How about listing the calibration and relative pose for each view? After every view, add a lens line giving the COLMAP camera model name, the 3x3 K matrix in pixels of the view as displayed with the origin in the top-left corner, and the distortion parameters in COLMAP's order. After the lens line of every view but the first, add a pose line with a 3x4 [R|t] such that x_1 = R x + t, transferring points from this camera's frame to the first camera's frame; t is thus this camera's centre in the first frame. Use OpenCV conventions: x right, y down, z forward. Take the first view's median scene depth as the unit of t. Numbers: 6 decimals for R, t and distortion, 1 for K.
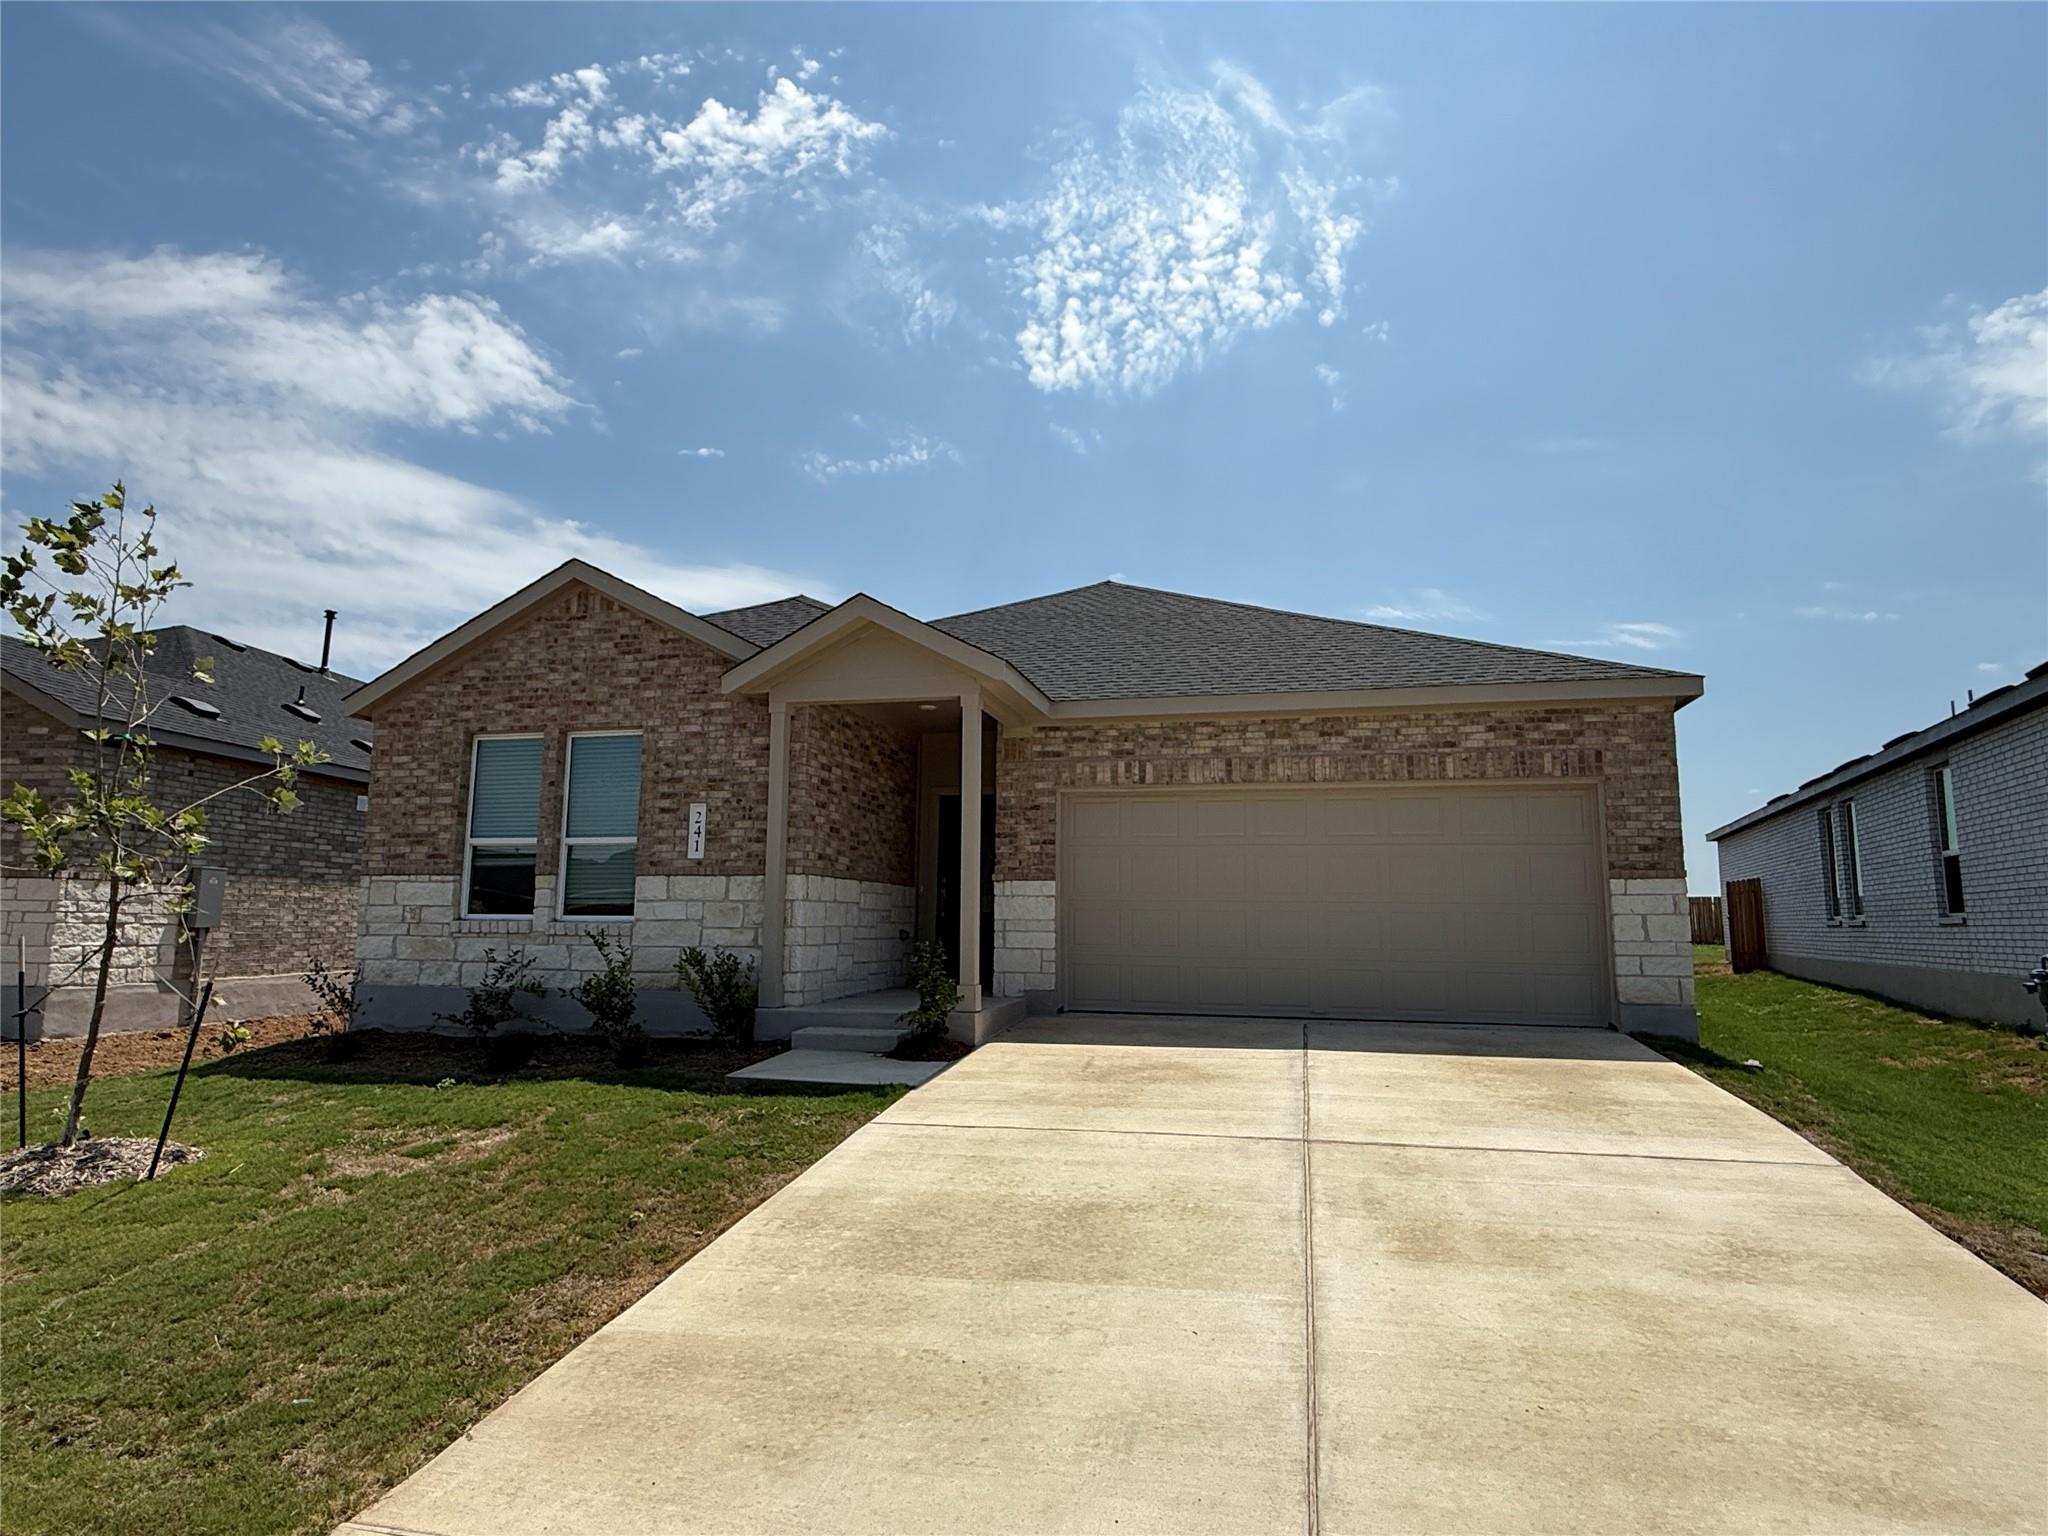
lens RADIAL K [[1122.8, 0, 1049.2], [0, 1122.8, 768.6], [0, 0, 1]] dist [-0.000493, -0.000383]
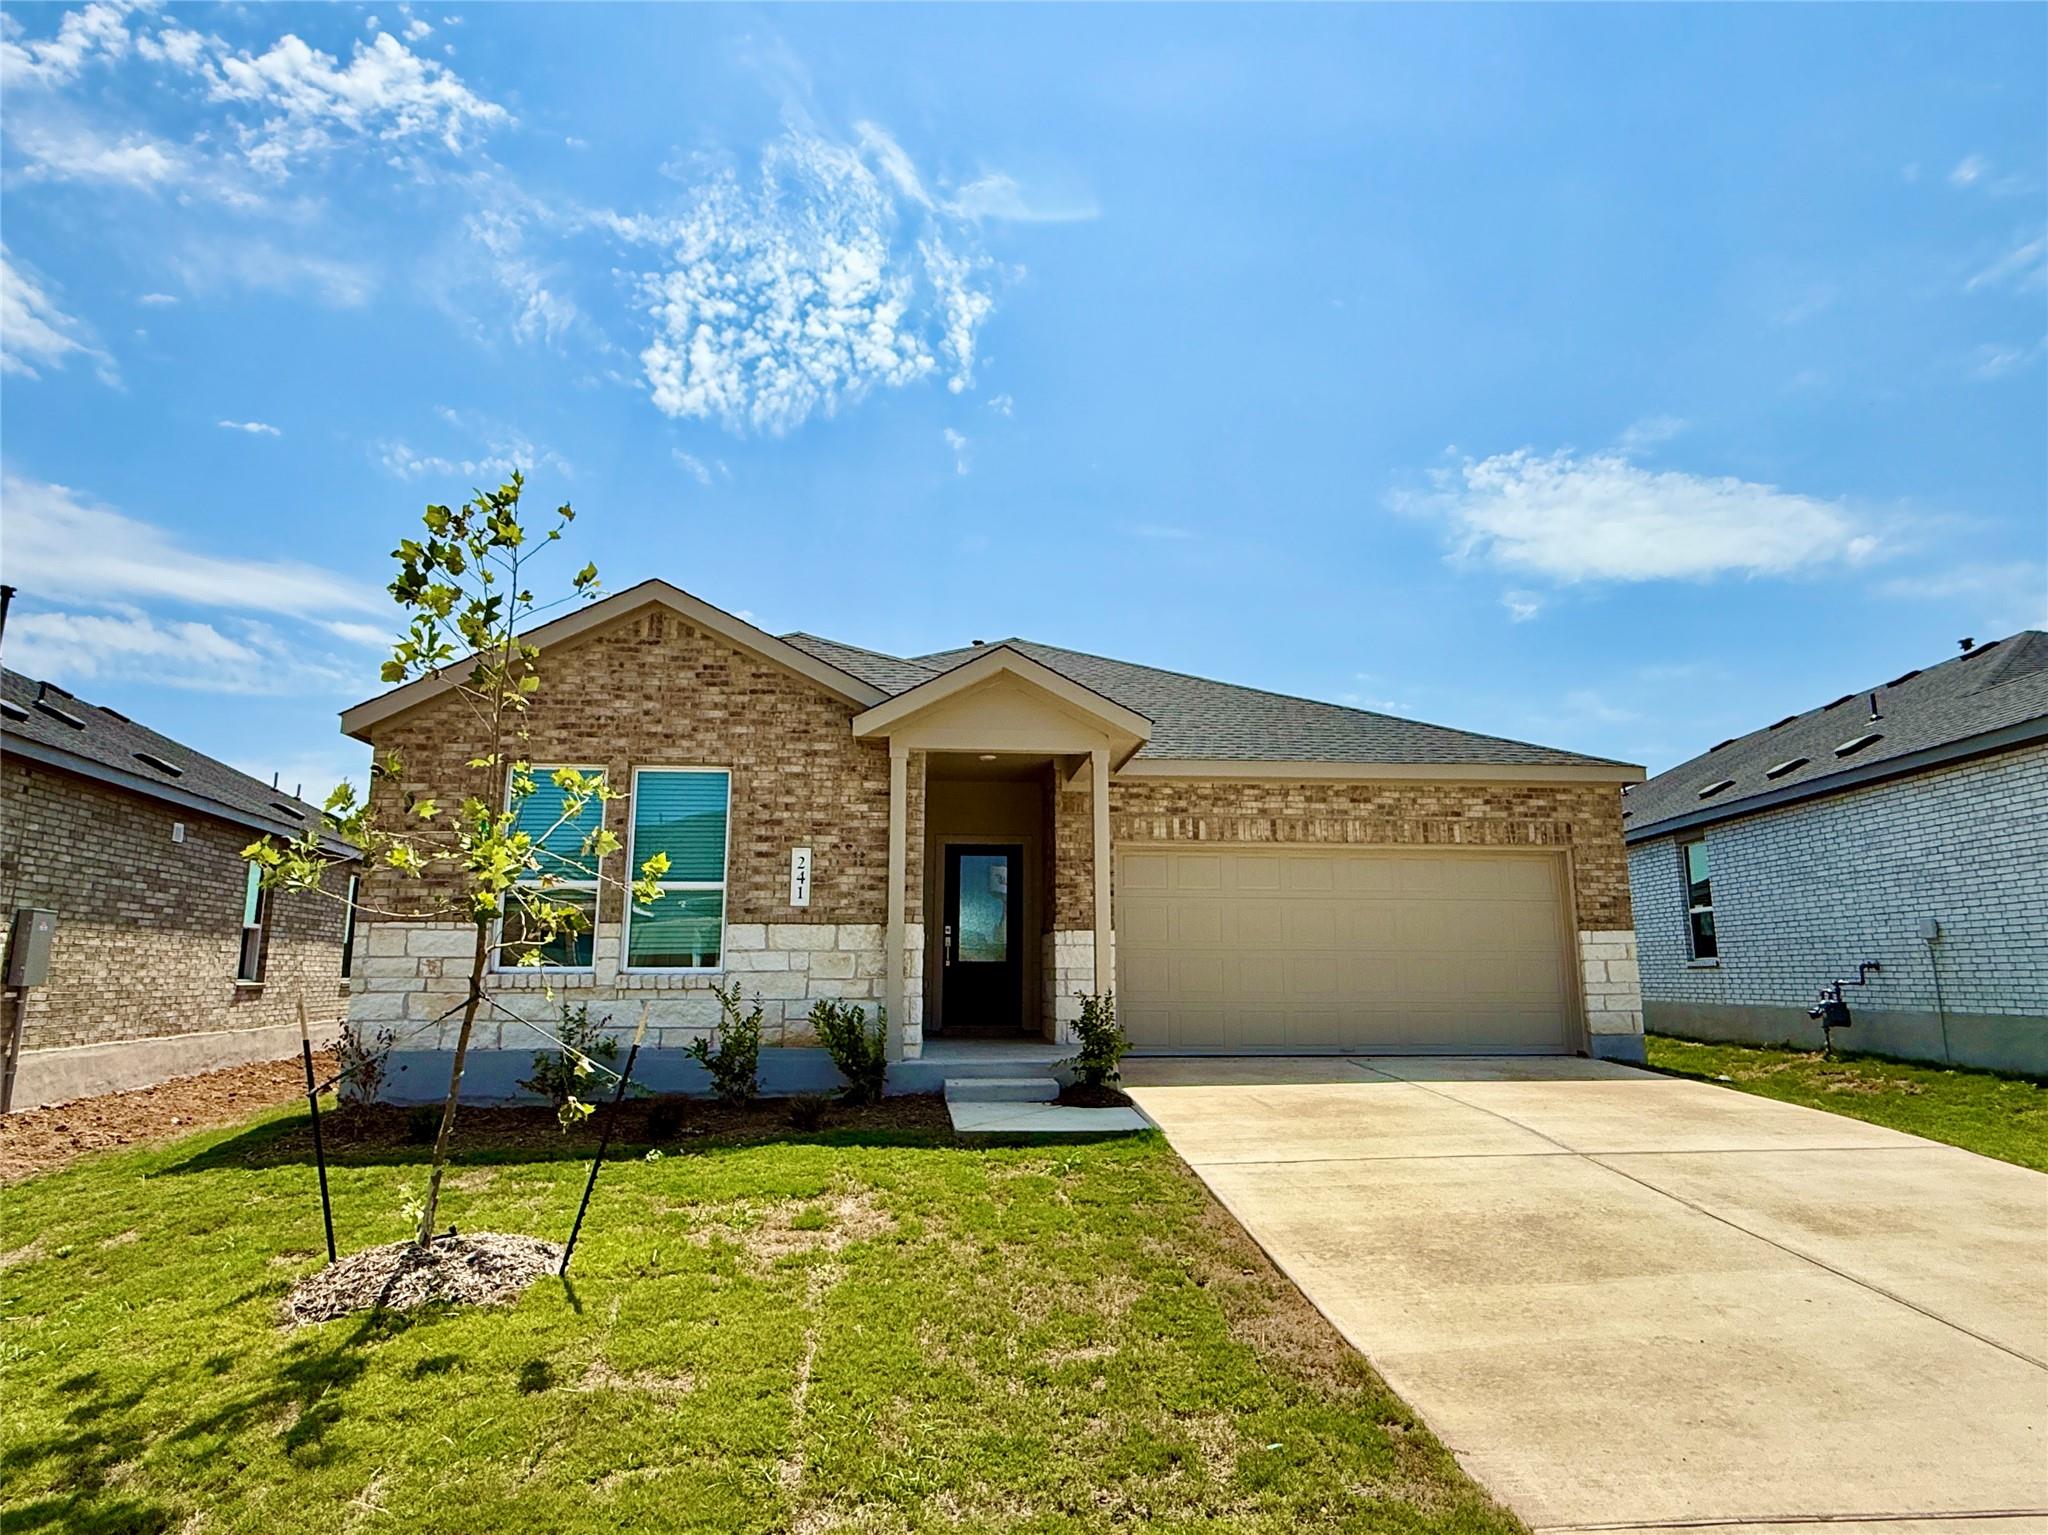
lens RADIAL K [[1122.8, 0, 1049.2], [0, 1122.8, 768.1], [0, 0, 1]] dist [-0.000493, -0.000383]
pose [[0.948503, 0.048418, 0.313045, -0.404221], [-0.034921, 0.998208, -0.048583, 0.002221], [-0.314837, 0.035149, 0.948495, 0.026306]]
